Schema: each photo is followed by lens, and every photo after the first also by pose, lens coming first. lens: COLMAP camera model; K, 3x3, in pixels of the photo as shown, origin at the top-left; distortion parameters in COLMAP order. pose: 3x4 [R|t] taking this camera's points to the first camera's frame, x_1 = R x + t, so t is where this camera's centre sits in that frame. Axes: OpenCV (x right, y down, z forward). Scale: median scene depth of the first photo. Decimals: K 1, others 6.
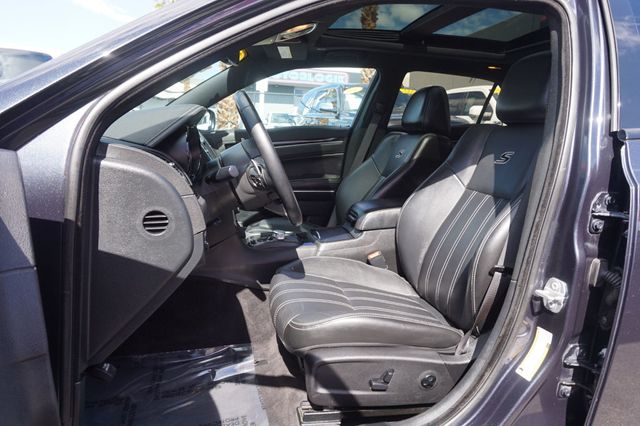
lens RADIAL K [[440.2, 0, 320.0], [0, 440.2, 213.0], [0, 0, 1]] dist [-0.029271, 0.033870]
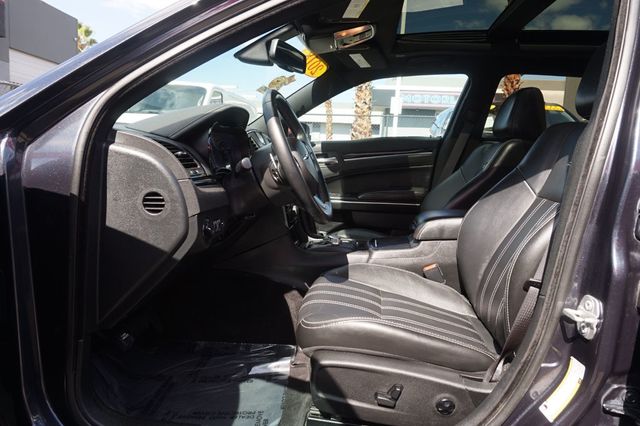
lens RADIAL K [[440.2, 0, 320.0], [0, 440.2, 213.0], [0, 0, 1]] dist [-0.029271, 0.033870]
pose [[0.947829, 0.038980, -0.316386, 0.267721], [-0.057073, 0.997210, -0.048119, 0.055537], [0.313628, 0.063666, 0.947409, 0.071891]]
